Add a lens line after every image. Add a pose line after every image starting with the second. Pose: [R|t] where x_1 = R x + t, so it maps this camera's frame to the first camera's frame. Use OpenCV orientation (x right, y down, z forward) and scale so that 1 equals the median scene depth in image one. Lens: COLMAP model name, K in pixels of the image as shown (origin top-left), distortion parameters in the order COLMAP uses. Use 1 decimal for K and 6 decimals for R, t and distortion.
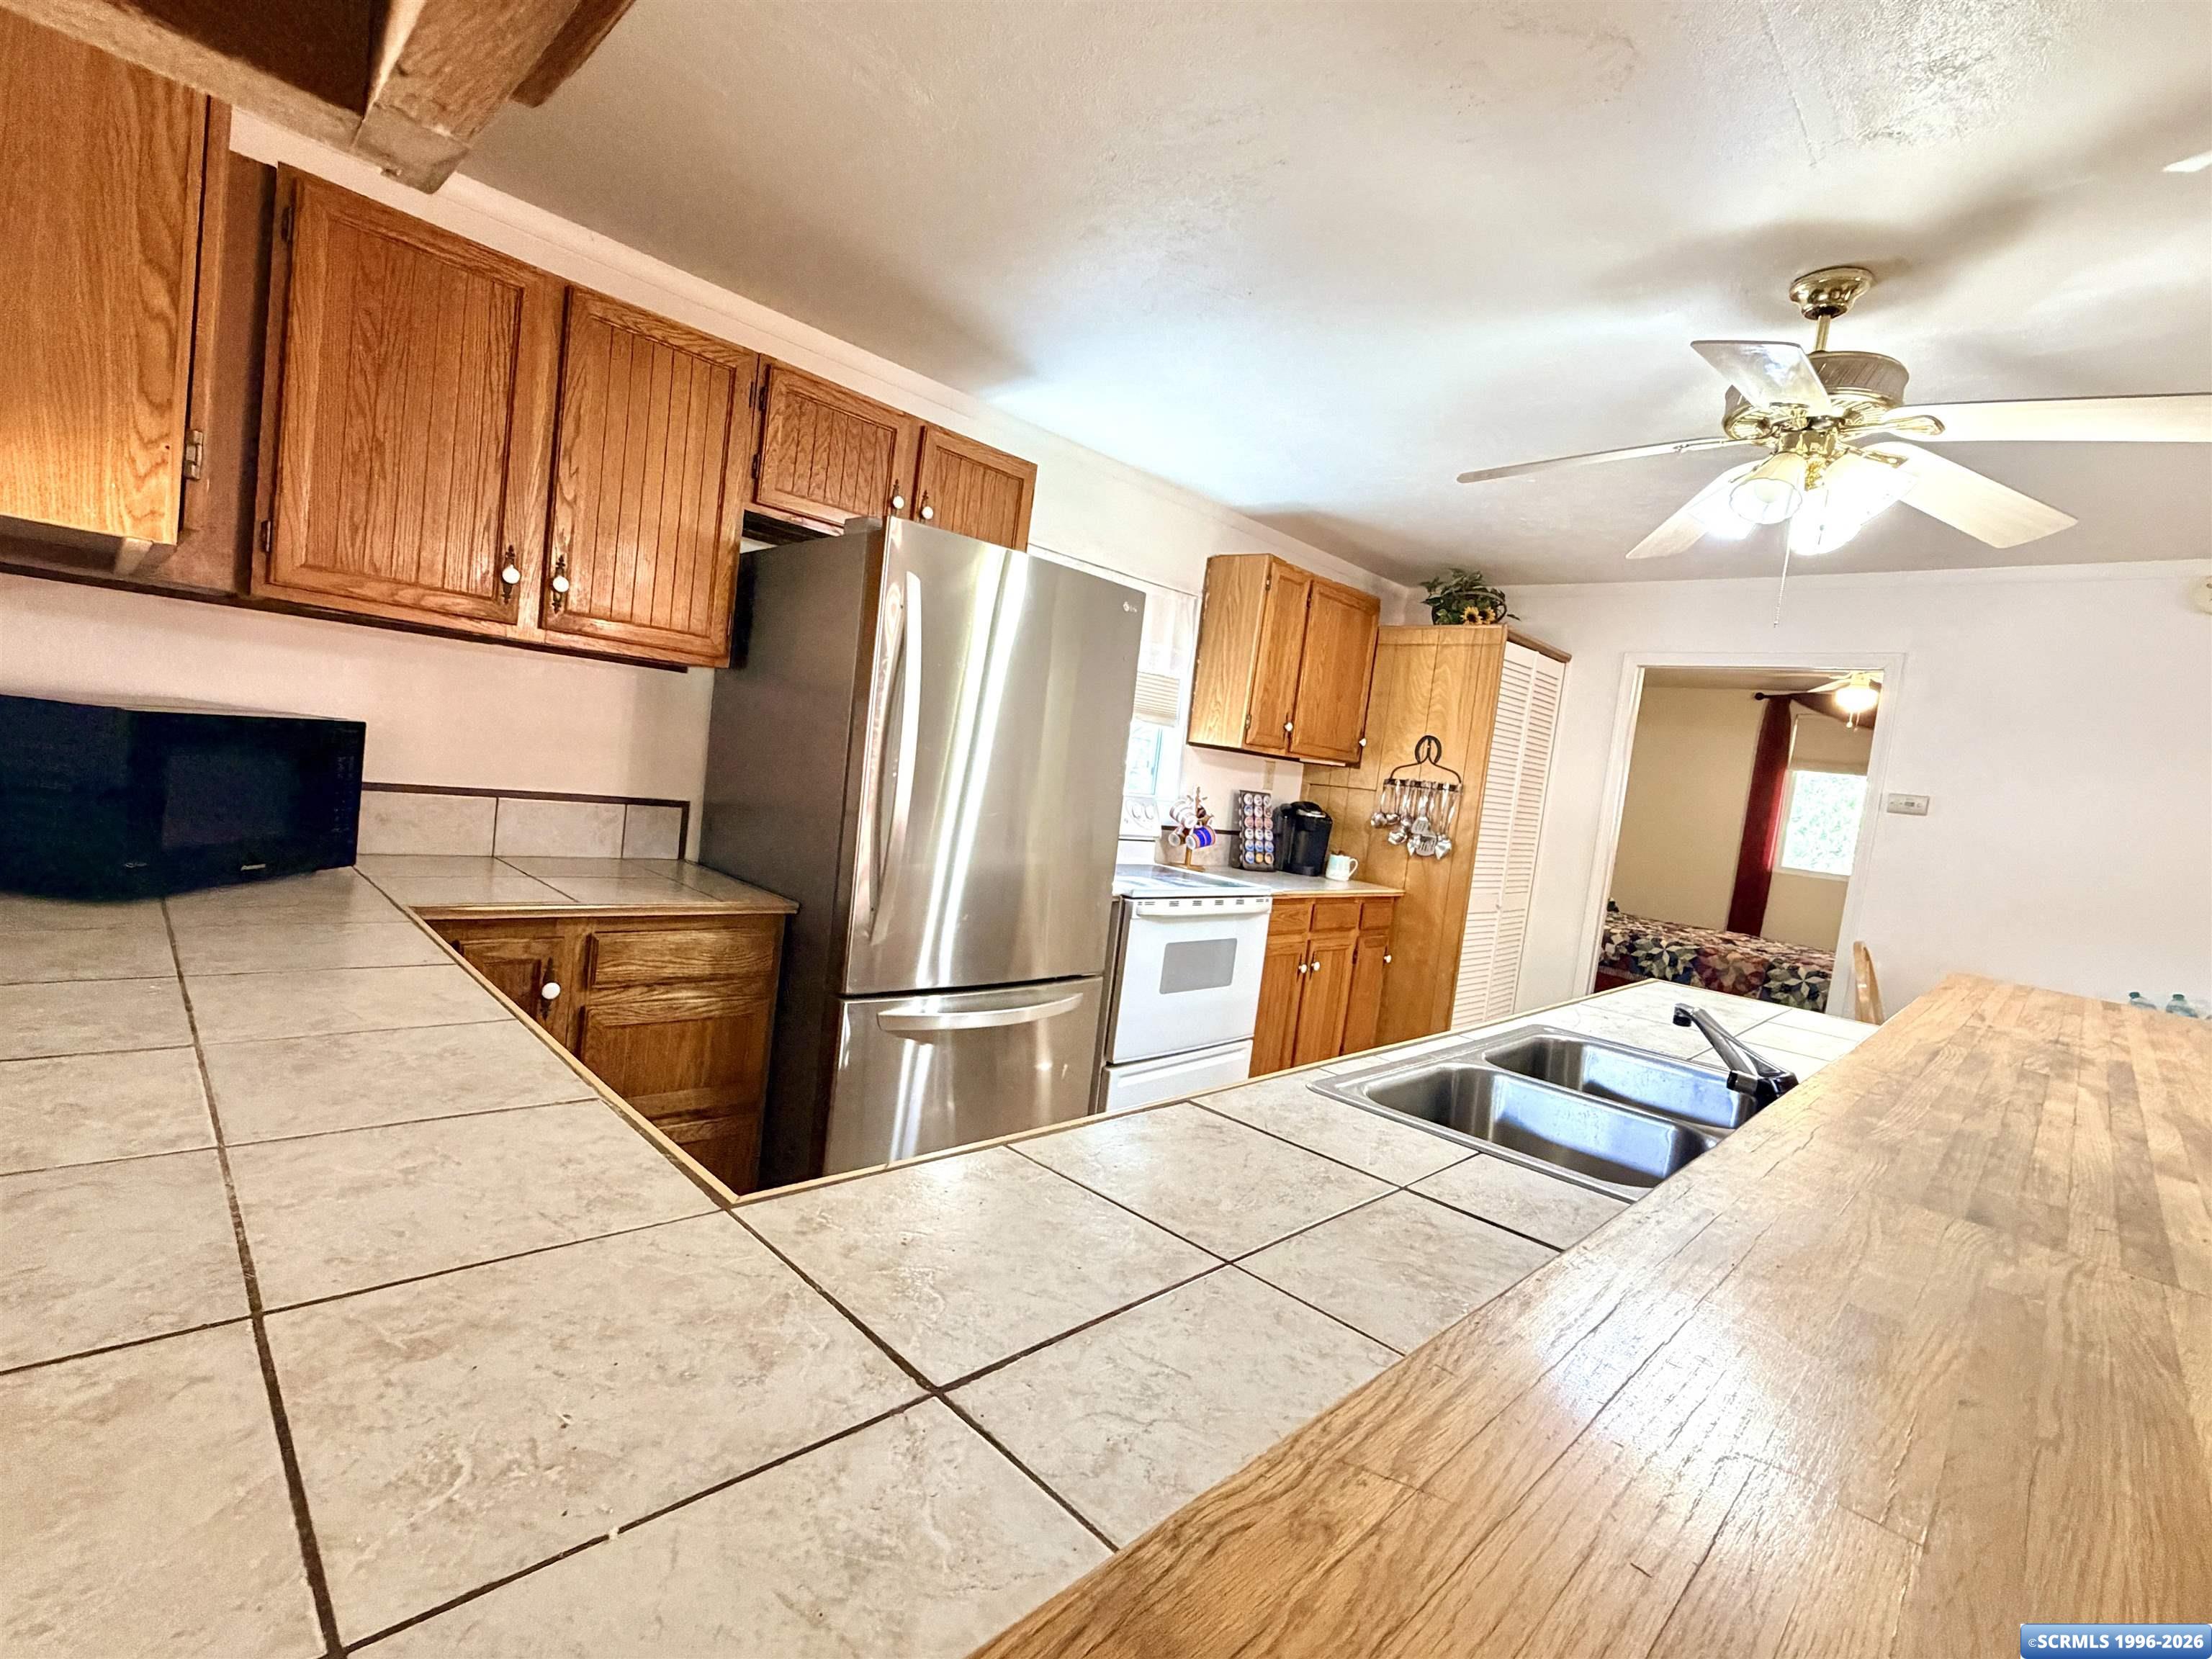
lens RADIAL K [[991.4, 0, 1106.0], [0, 991.4, 829.5], [0, 0, 1]] dist [-0.001615, -0.000310]
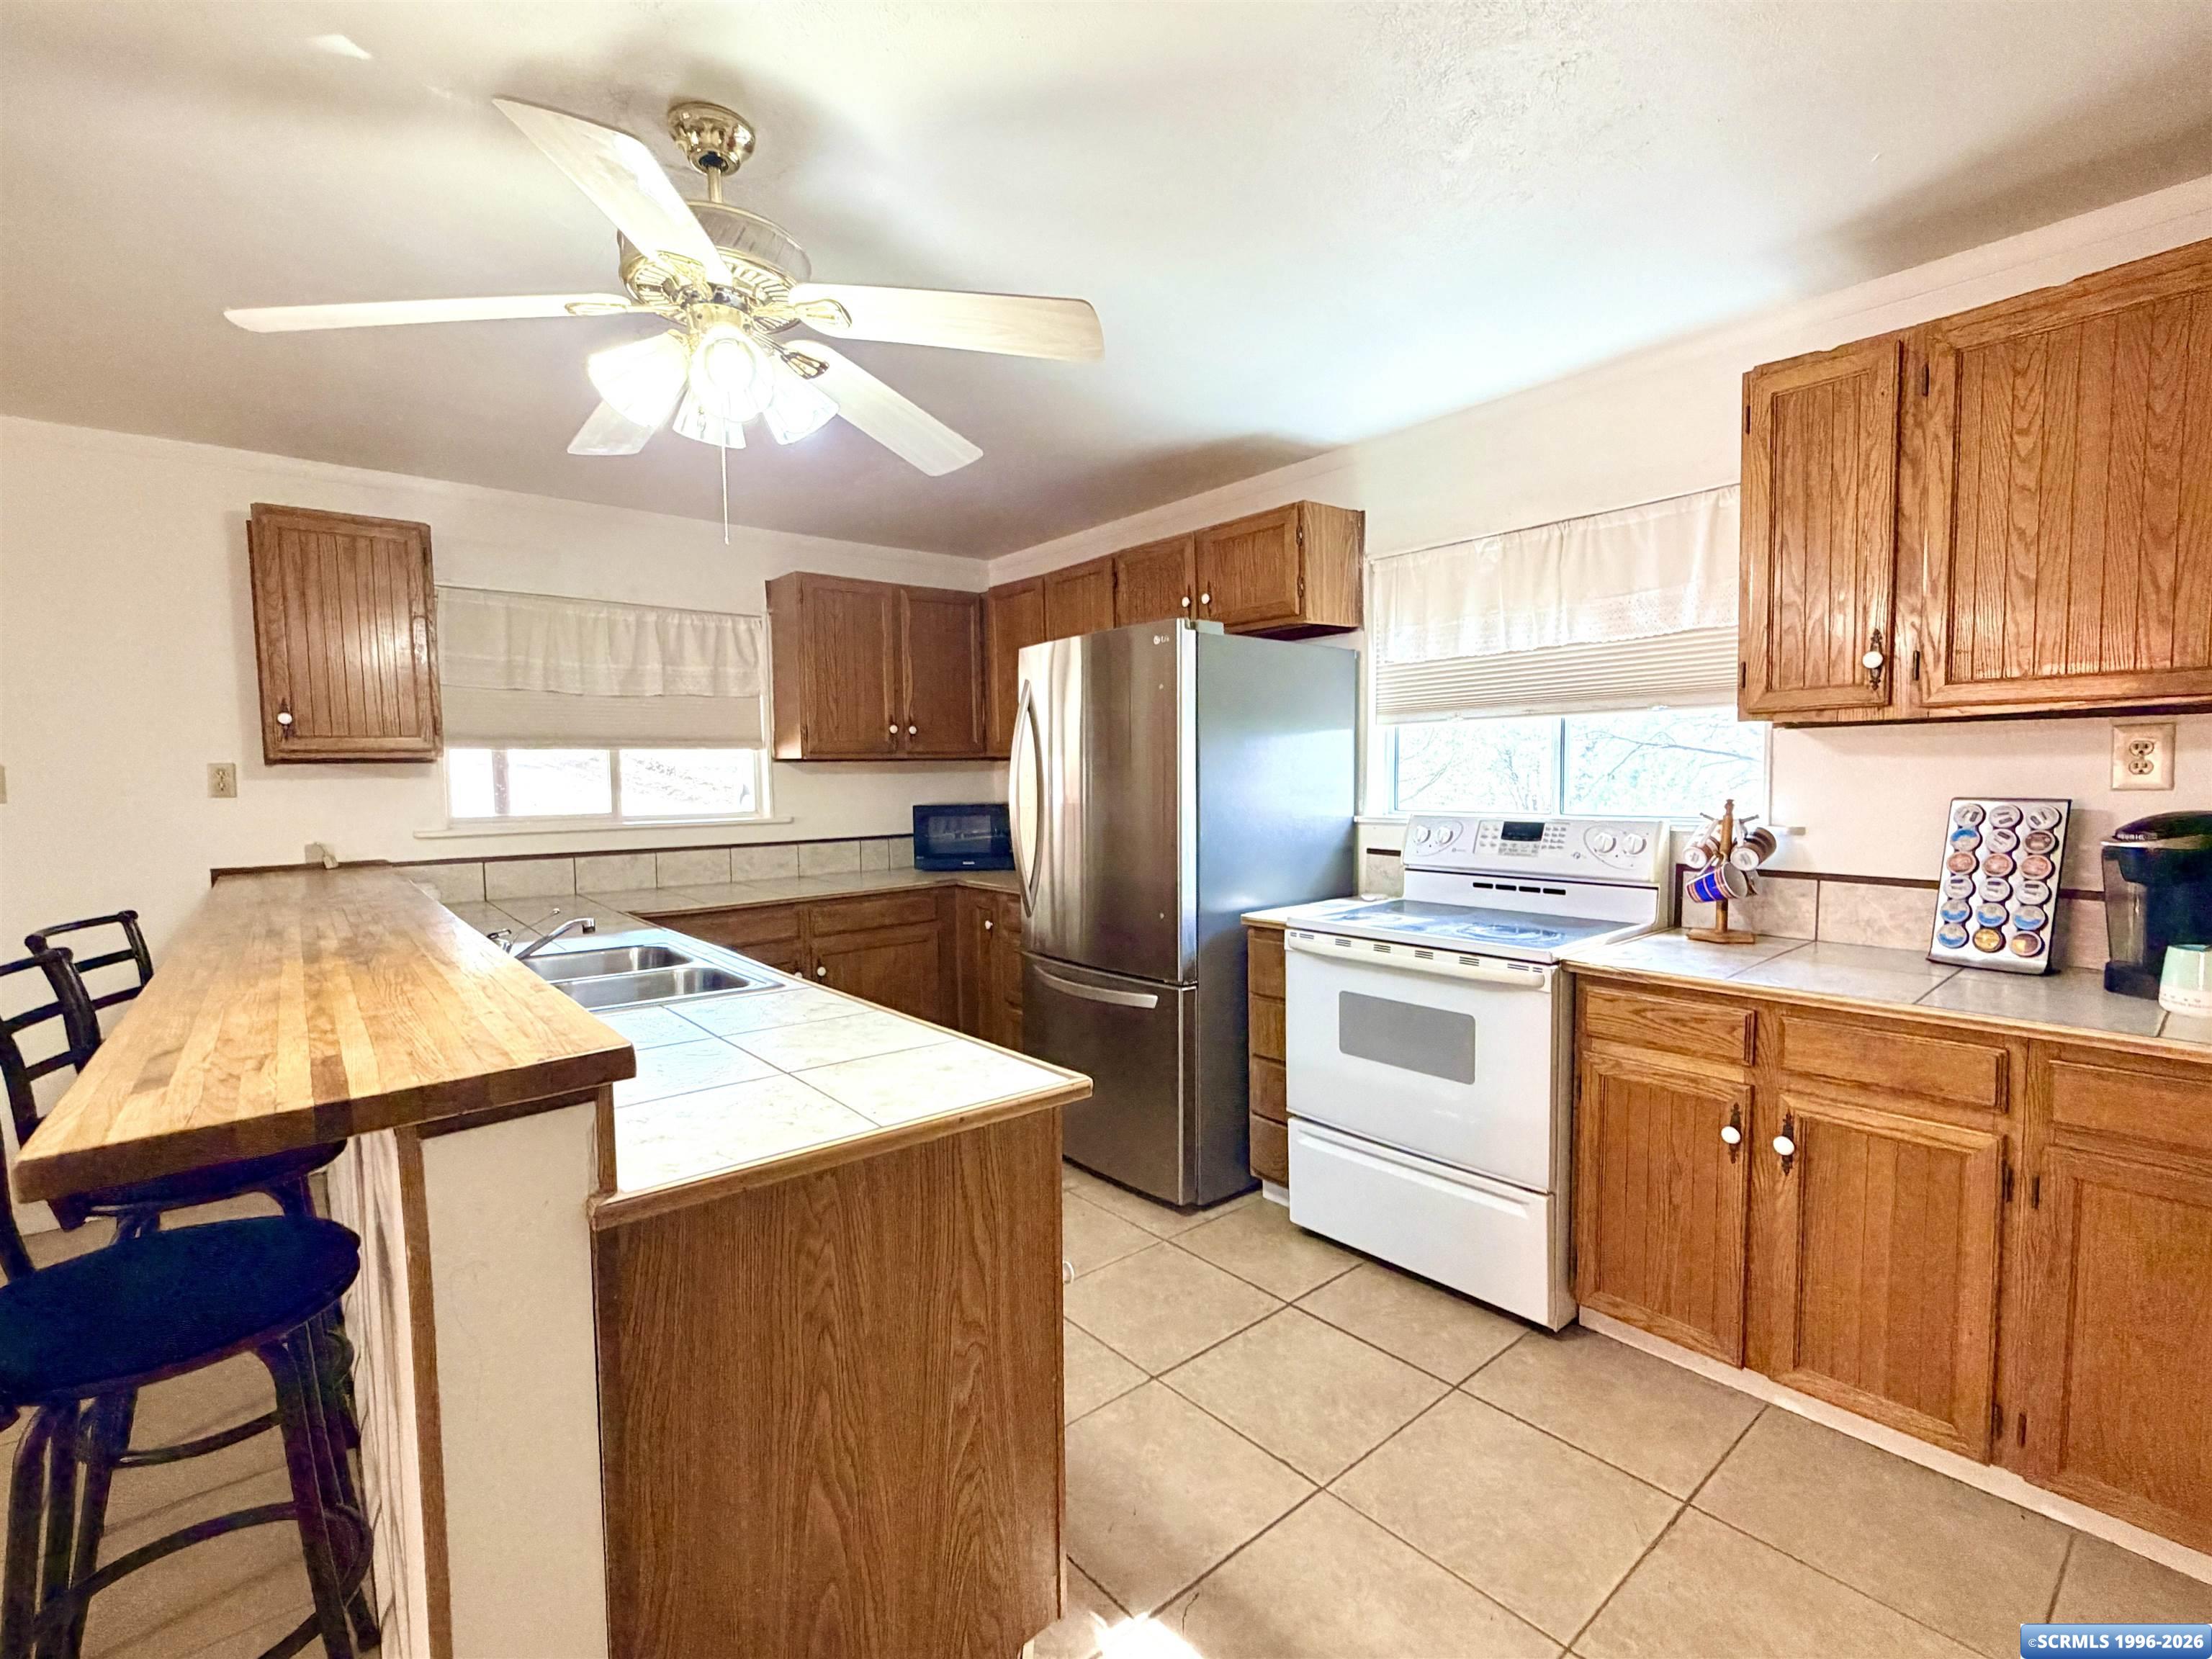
lens RADIAL K [[991.4, 0, 1102.2], [0, 991.4, 841.1], [0, 0, 1]] dist [-0.003332, -0.000253]
pose [[-0.103340, -0.047038, -0.993533, 0.669828], [-0.061060, 0.997297, -0.040865, 0.026809], [0.992770, 0.056442, -0.105933, 0.647840]]
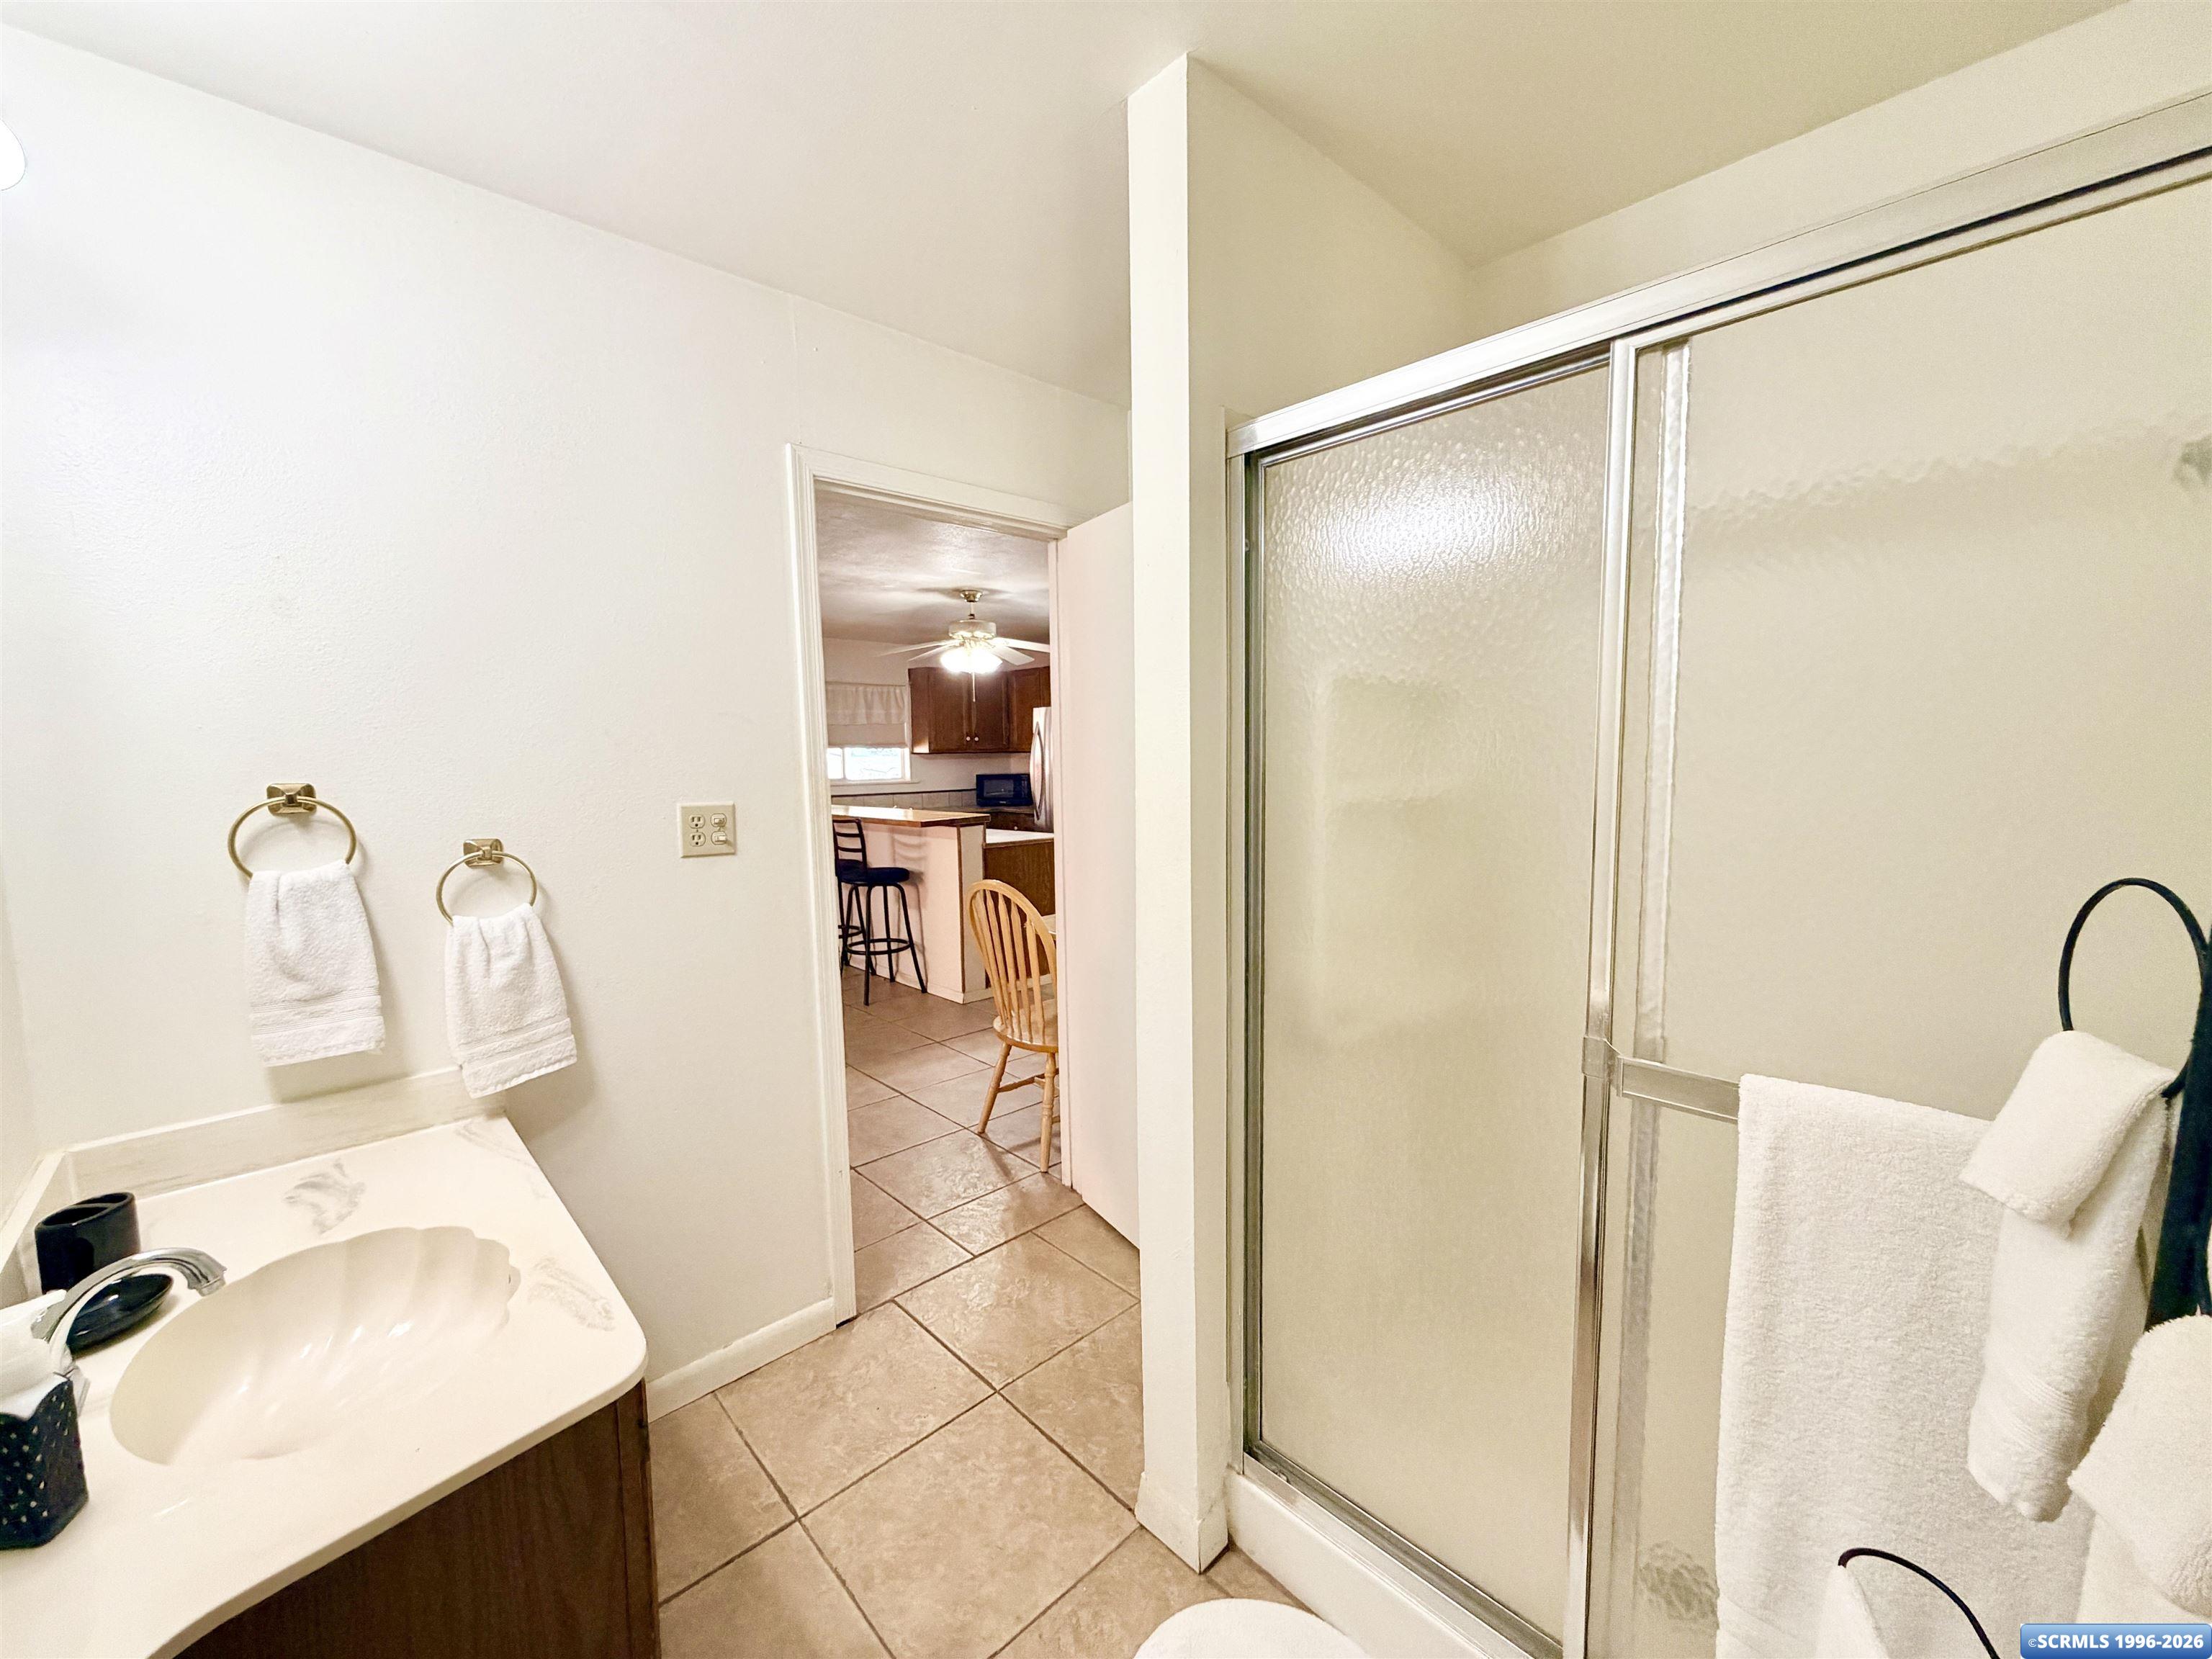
lens RADIAL K [[893.6, 0, 1106.0], [0, 893.6, 829.5], [0, 0, 1]] dist [0.000778, 0.000189]
pose [[-0.048001, -0.027287, -0.998475, 1.588594], [-0.052029, 0.998338, -0.024782, 0.111794], [0.997491, 0.050760, -0.049341, 0.722872]]
